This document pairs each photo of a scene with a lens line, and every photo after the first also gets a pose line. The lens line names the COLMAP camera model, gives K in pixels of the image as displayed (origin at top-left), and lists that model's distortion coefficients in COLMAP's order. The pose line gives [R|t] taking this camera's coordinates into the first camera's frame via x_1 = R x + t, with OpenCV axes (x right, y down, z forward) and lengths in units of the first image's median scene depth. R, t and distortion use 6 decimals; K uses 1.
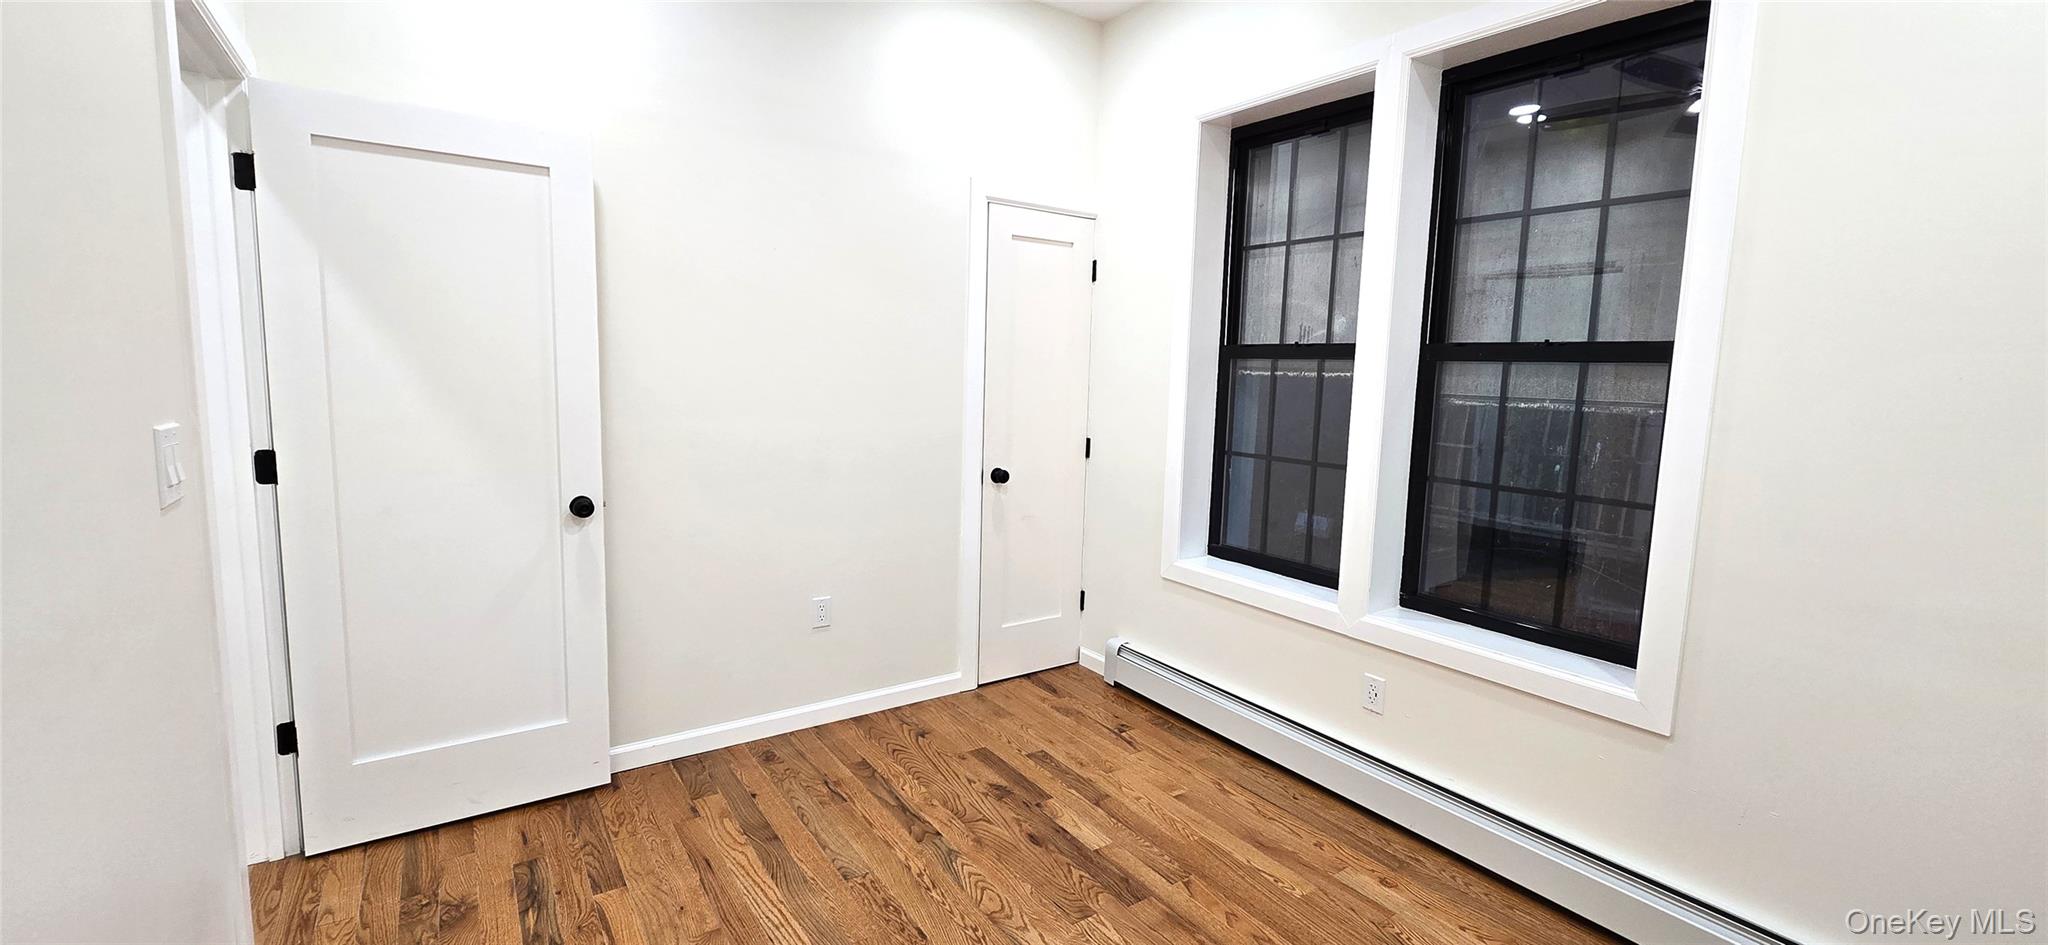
lens RADIAL K [[839.4, 0, 1019.9], [0, 839.4, 465.3], [0, 0, 1]] dist [0.000926, 0.000249]
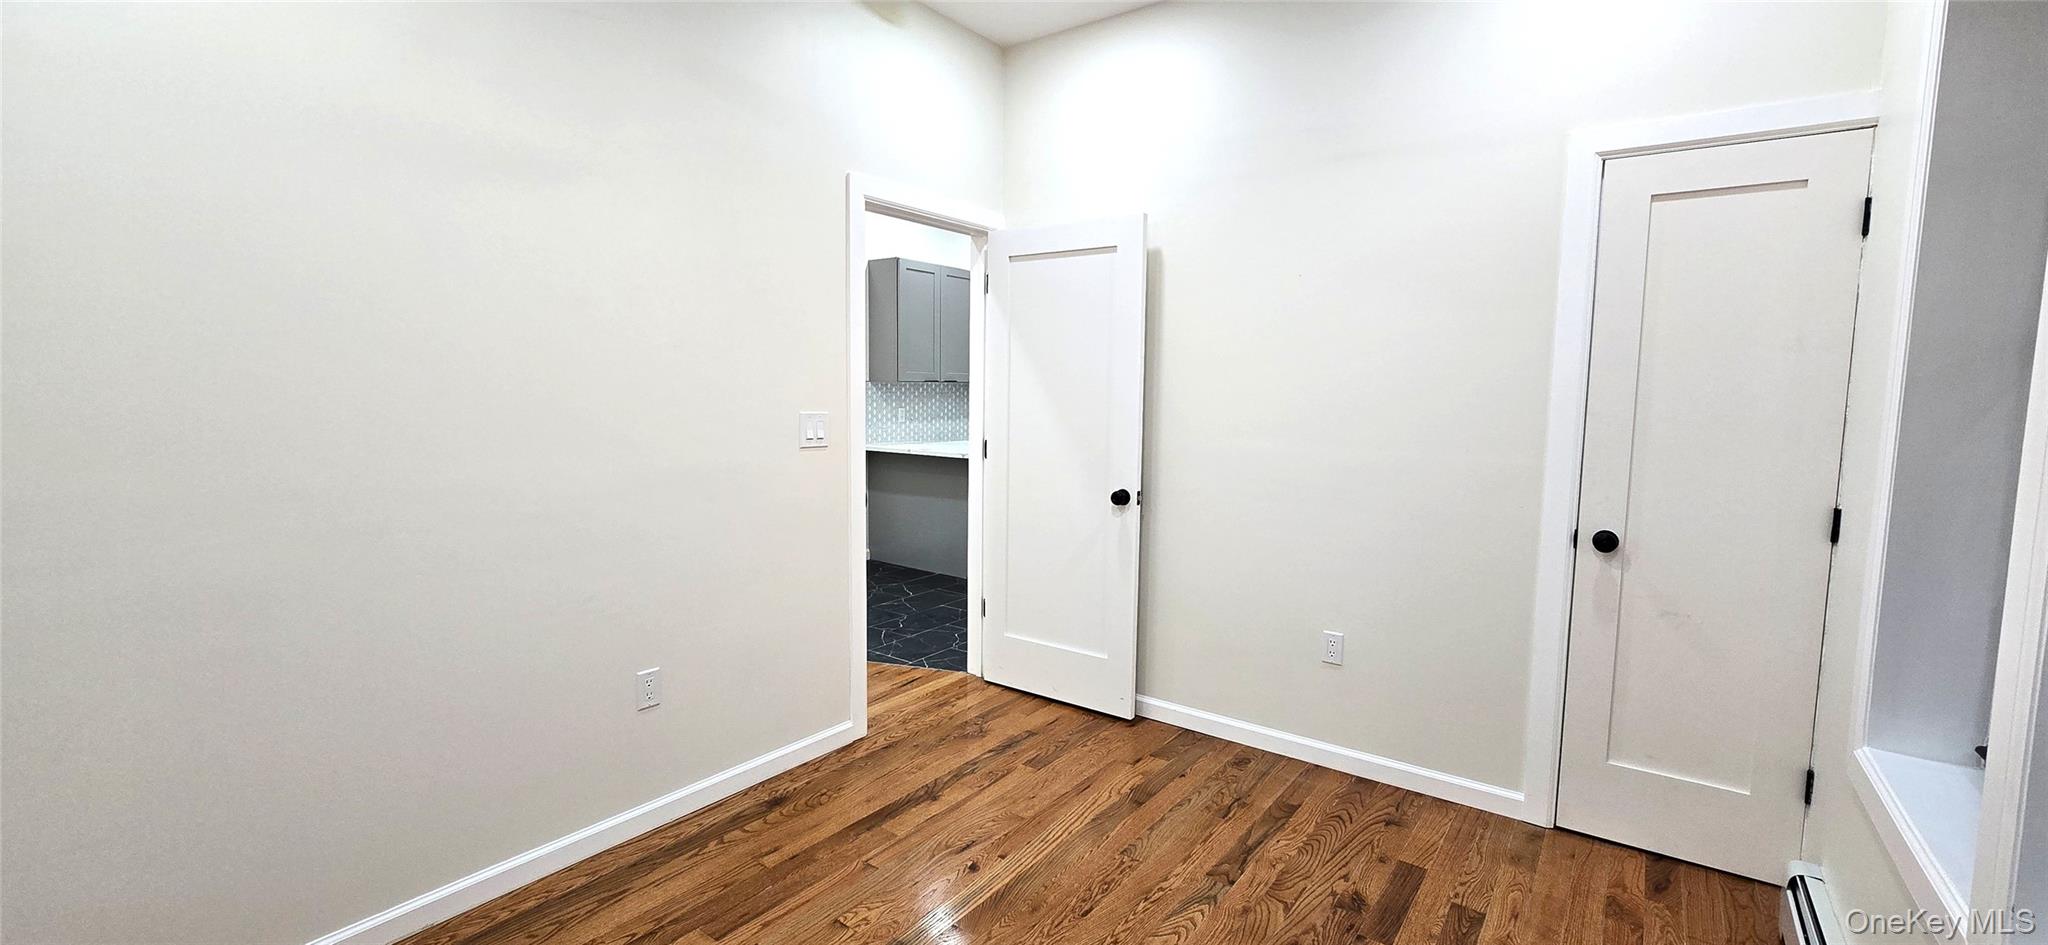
lens RADIAL K [[839.4, 0, 1019.9], [0, 839.4, 465.3], [0, 0, 1]] dist [0.000926, 0.000249]
pose [[0.313331, 0.060923, -0.947688, 0.496538], [-0.120319, 0.992445, 0.024019, -0.009050], [0.941991, 0.106499, 0.318294, 0.317020]]
